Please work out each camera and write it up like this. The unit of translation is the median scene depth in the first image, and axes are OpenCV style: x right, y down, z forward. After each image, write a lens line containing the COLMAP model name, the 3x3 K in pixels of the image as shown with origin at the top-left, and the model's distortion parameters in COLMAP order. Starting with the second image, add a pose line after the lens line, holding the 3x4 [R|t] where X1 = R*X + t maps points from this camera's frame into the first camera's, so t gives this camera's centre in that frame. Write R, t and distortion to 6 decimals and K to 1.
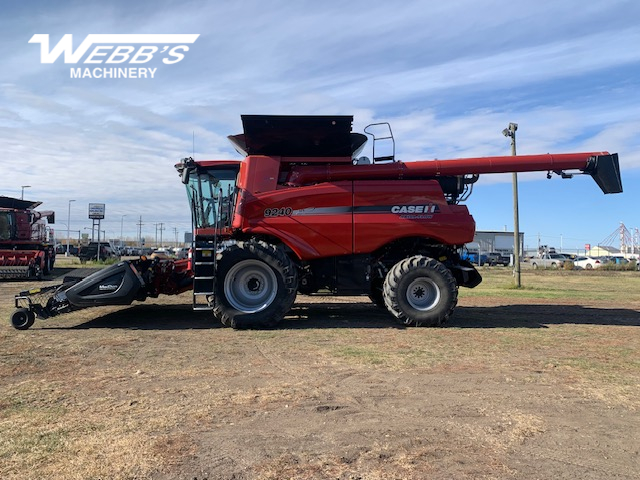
lens RADIAL K [[492.8, 0, 319.0], [0, 492.8, 235.4], [0, 0, 1]] dist [0.010702, -0.006468]
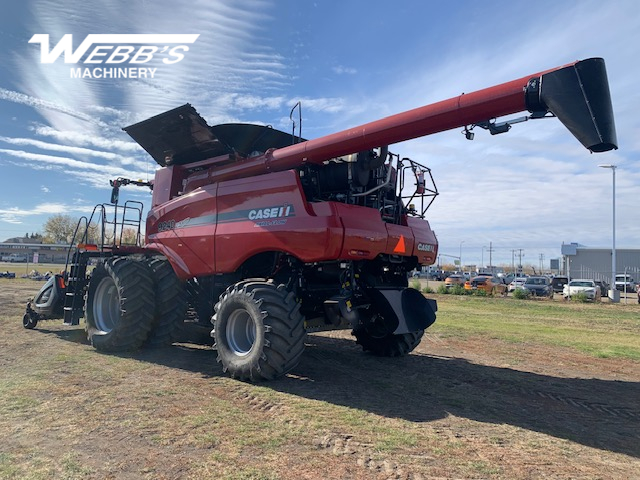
lens RADIAL K [[482.5, 0, 329.2], [0, 482.5, 240.6], [0, 0, 1]] dist [0.003861, 0.000493]
pose [[0.747399, -0.027387, -0.663811, 0.582944], [-0.002124, 0.999046, -0.043609, 0.014111], [0.664372, 0.034003, 0.746628, 0.432017]]
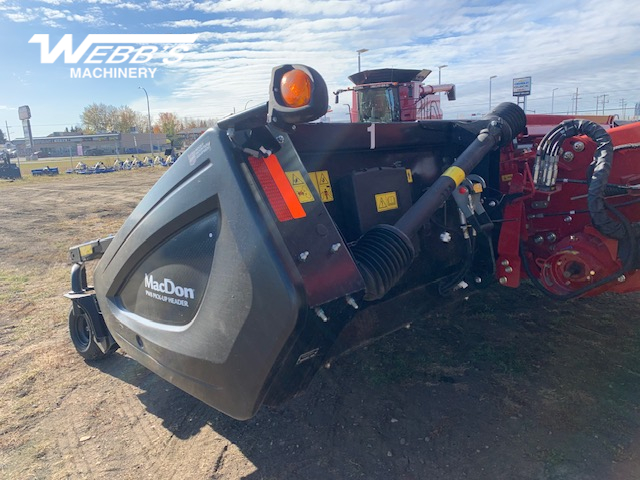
lens RADIAL K [[490.7, 0, 321.3], [0, 490.7, 229.9], [0, 0, 1]] dist [0.004727, 0.000650]
pose [[0.680118, 0.081875, -0.728516, -0.195728], [0.083310, 0.978675, 0.187765, 0.040344], [0.728354, -0.188395, 0.658793, 0.673237]]
